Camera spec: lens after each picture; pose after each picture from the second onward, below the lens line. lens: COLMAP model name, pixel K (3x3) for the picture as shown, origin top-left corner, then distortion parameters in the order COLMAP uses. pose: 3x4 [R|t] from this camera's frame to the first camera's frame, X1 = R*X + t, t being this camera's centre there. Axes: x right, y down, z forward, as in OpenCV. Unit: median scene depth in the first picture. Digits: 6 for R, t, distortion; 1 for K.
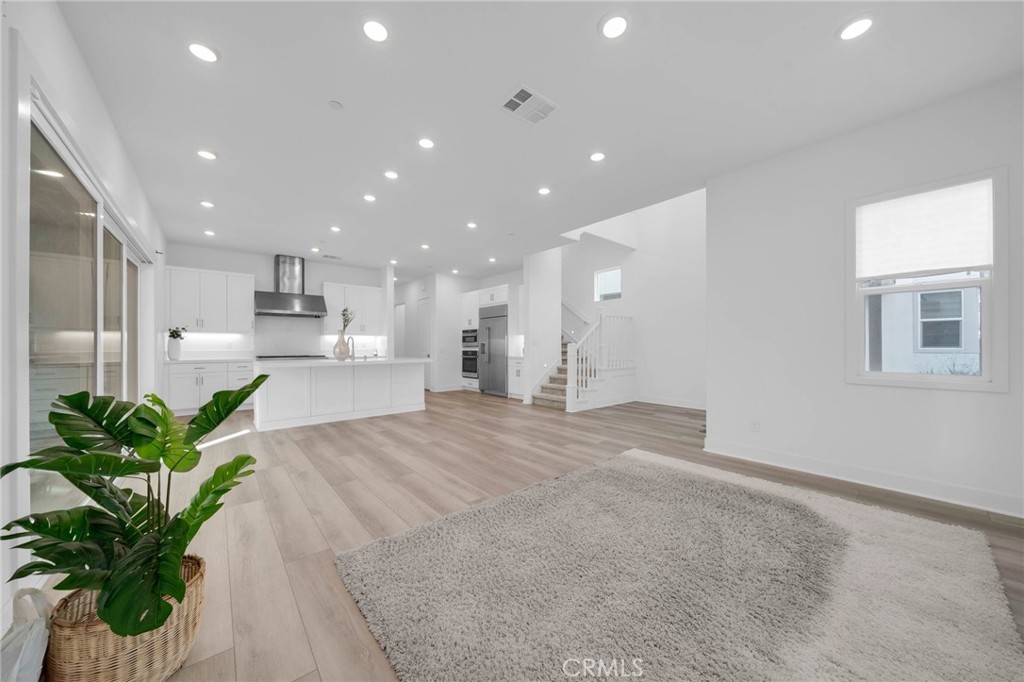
lens RADIAL K [[355.7, 0, 518.3], [0, 355.7, 343.8], [0, 0, 1]] dist [-0.001003, 0.000078]
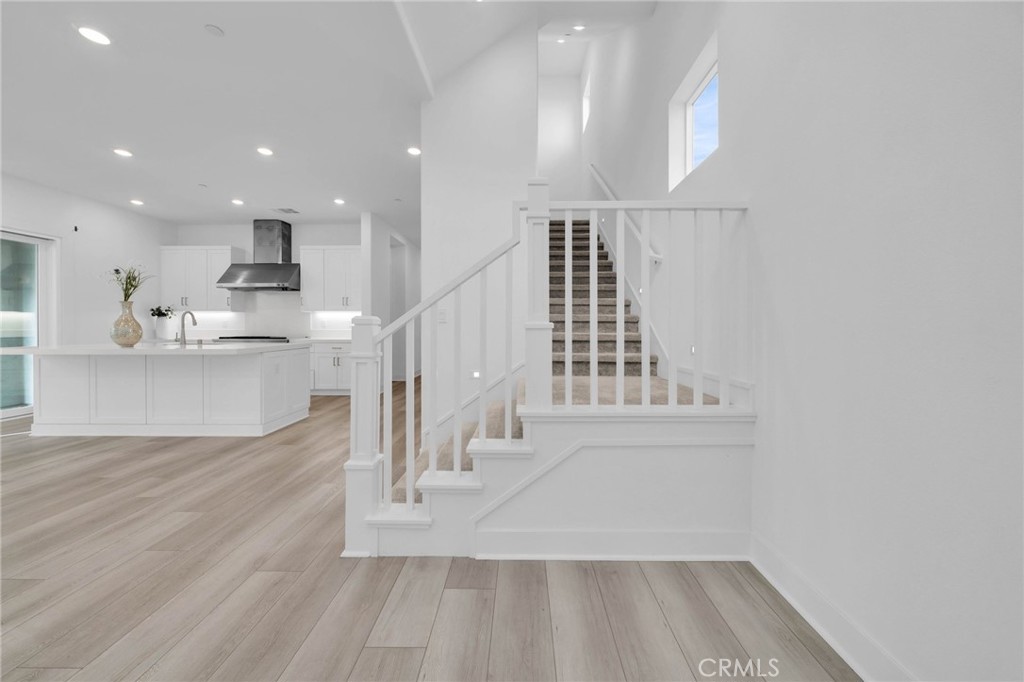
lens RADIAL K [[355.7, 0, 517.5], [0, 355.7, 337.0], [0, 0, 1]] dist [-0.001003, 0.000078]
pose [[0.742635, 0.022873, -0.669306, 0.343688], [0.001201, 0.999369, 0.035485, 0.004226], [0.669695, -0.027156, 0.742139, 0.686426]]
